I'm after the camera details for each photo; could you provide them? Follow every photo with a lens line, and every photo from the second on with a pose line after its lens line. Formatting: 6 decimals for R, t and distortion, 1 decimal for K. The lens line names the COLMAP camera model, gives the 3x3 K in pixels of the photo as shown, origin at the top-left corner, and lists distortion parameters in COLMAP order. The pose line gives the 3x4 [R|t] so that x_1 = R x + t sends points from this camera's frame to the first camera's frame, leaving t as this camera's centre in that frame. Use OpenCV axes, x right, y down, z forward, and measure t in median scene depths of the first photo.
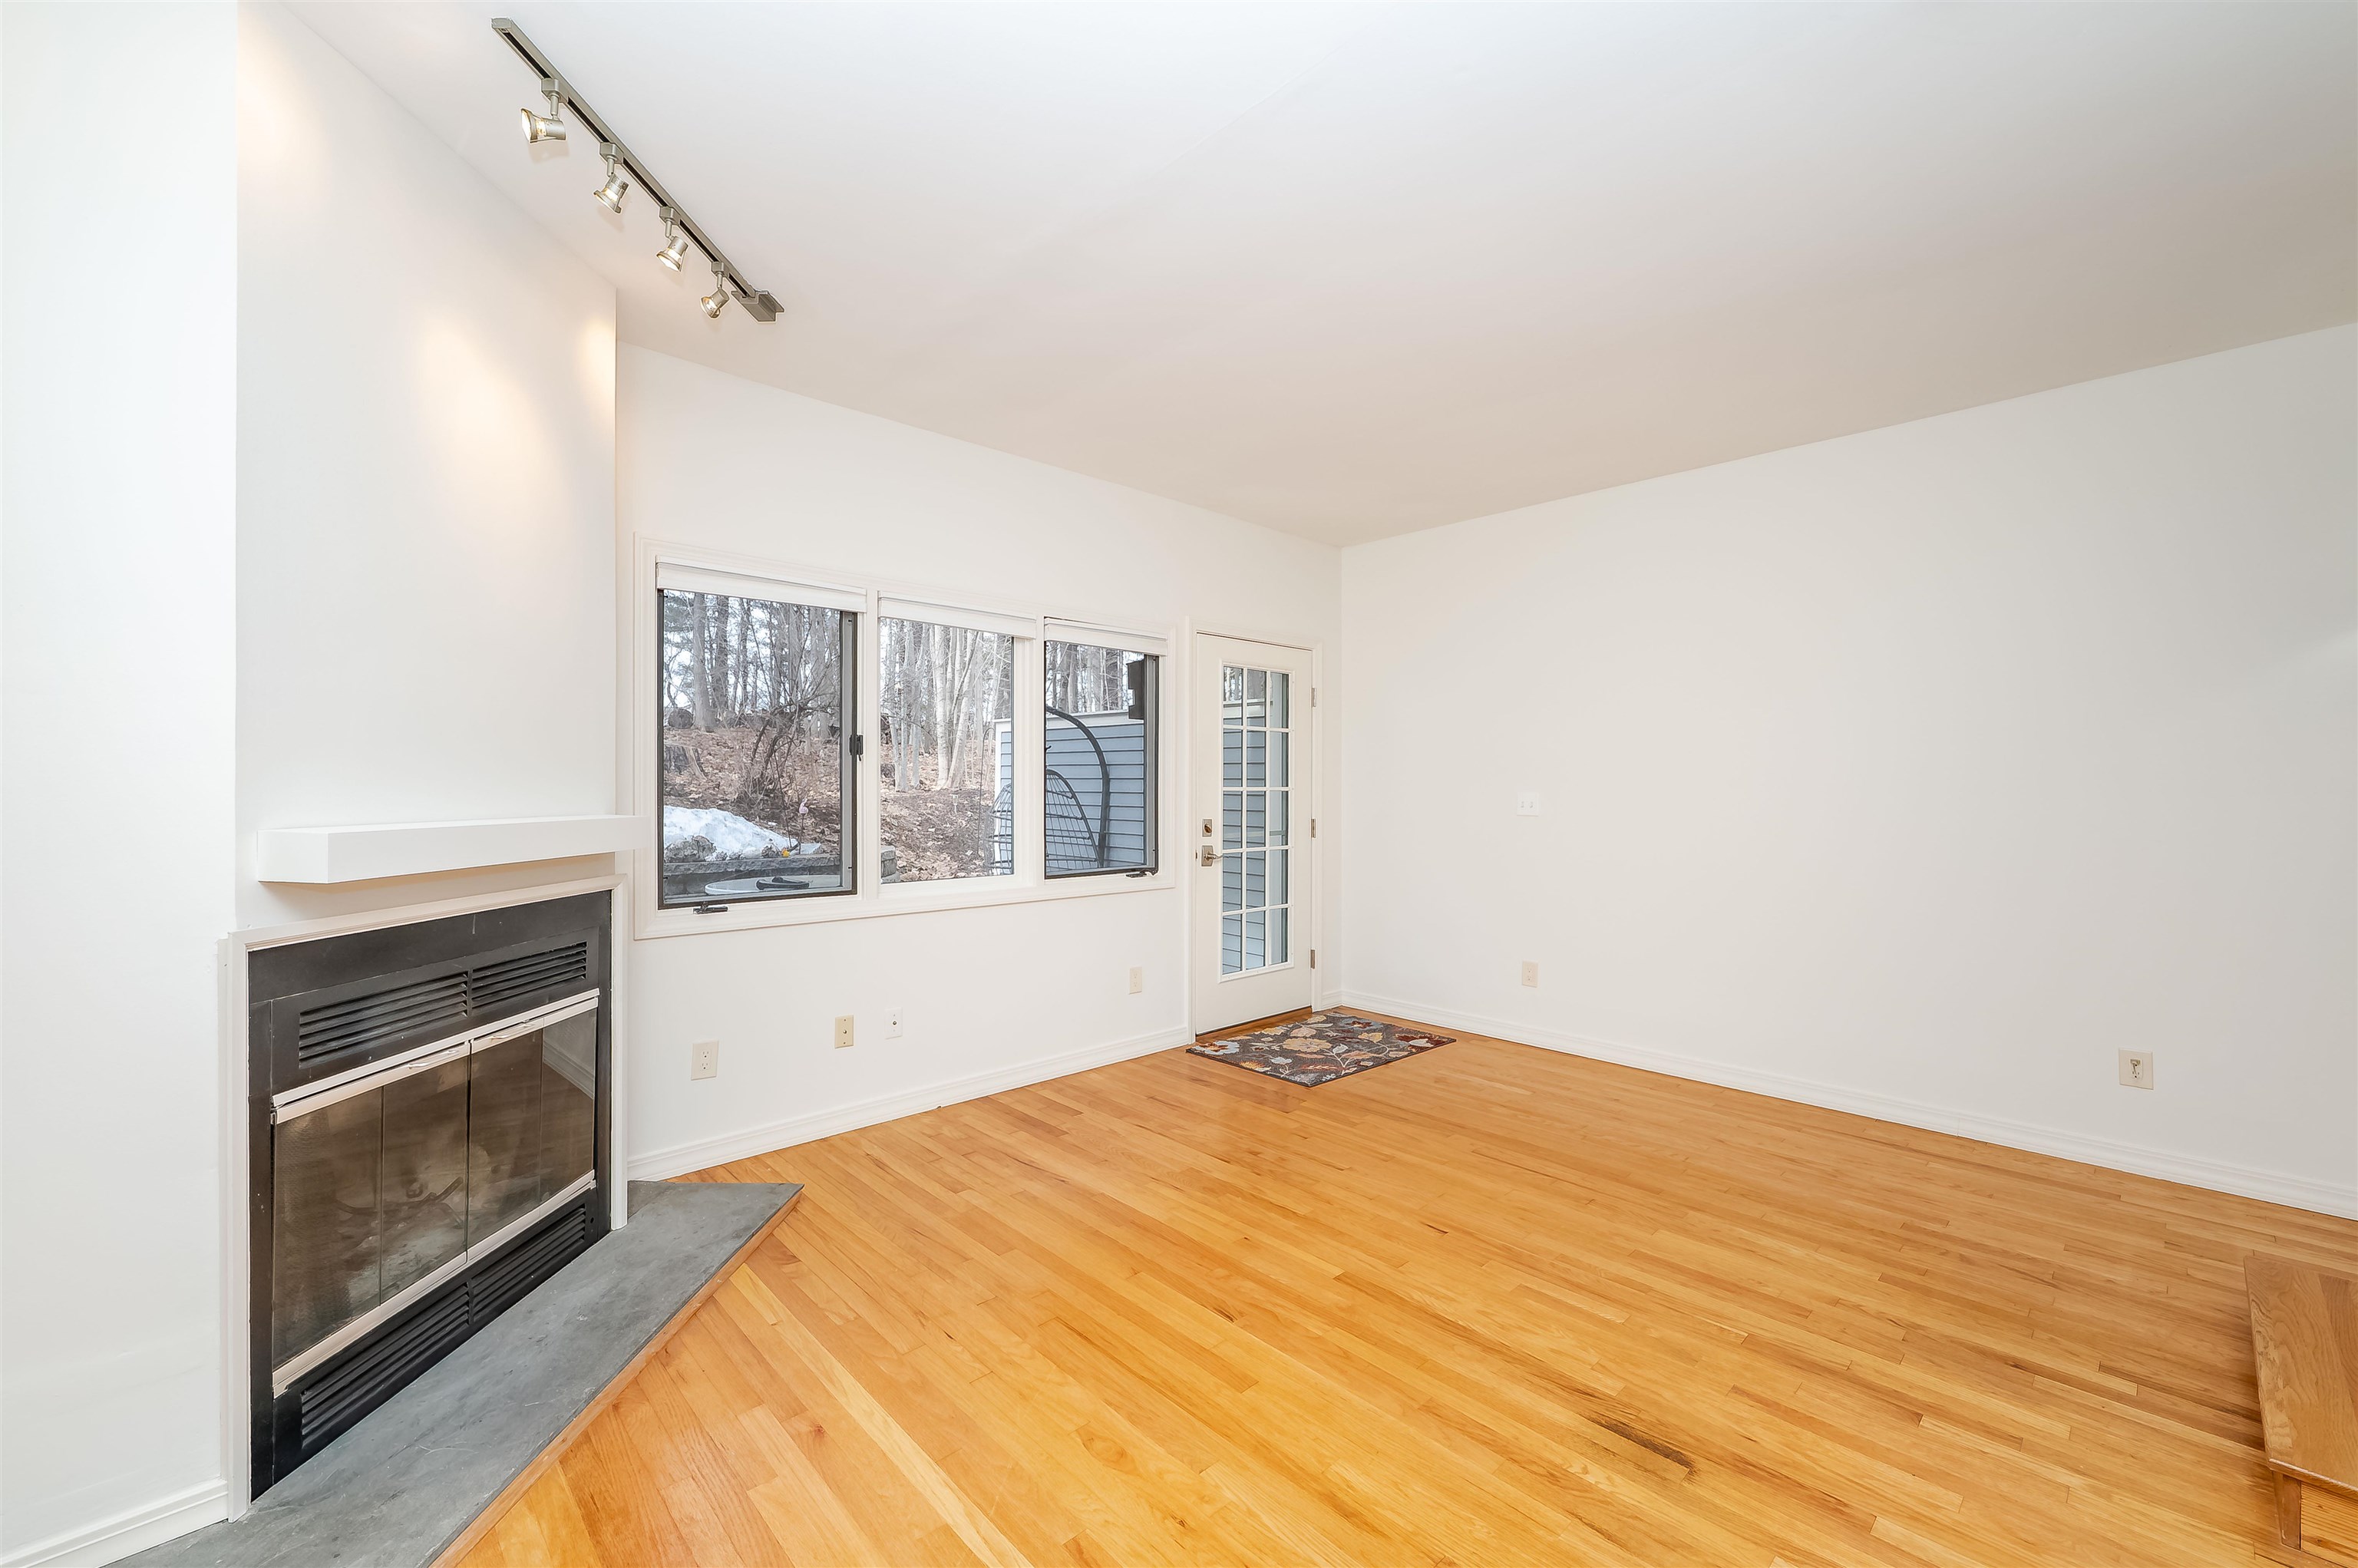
lens RADIAL K [[949.6, 0, 1165.6], [0, 949.6, 788.2], [0, 0, 1]] dist [0.000350, 0.000184]
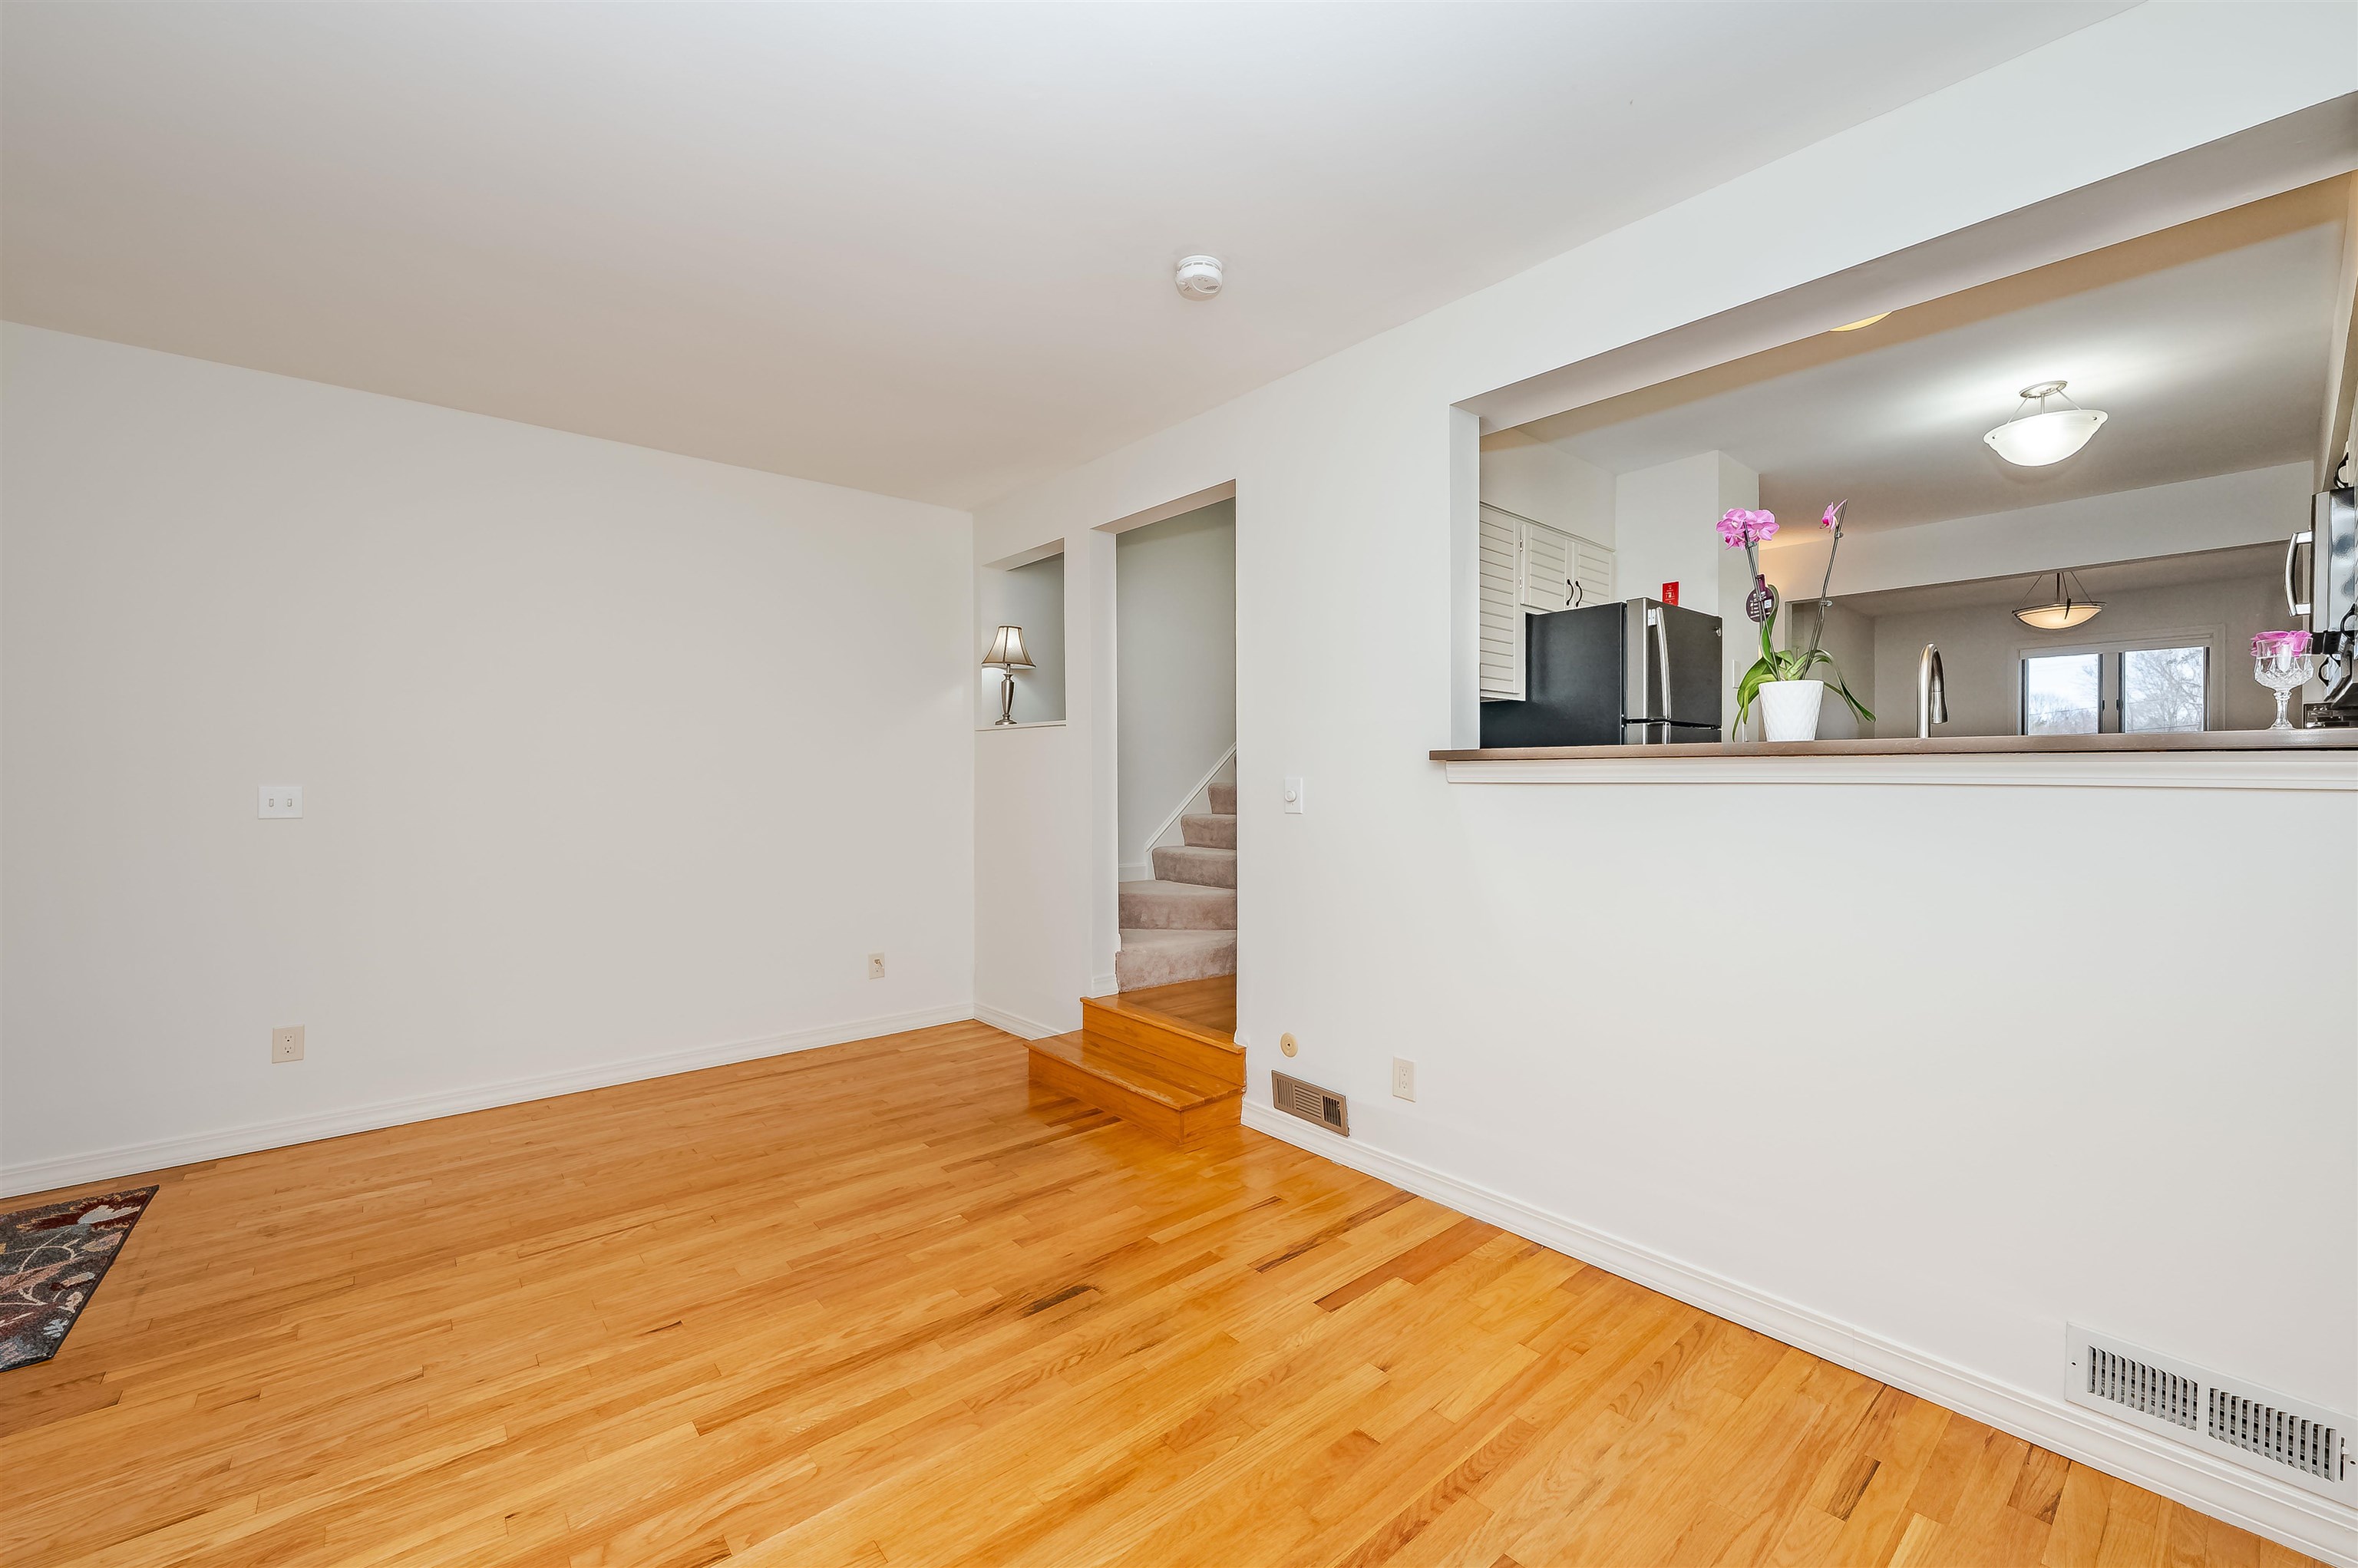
lens RADIAL K [[949.6, 0, 1182.0], [0, 949.6, 771.7], [0, 0, 1]] dist [0.000350, 0.000184]
pose [[0.045003, 0.002227, 0.998984, -0.428394], [0.008336, 0.999962, -0.002605, 0.003530], [-0.998952, 0.008445, 0.044982, 0.458852]]
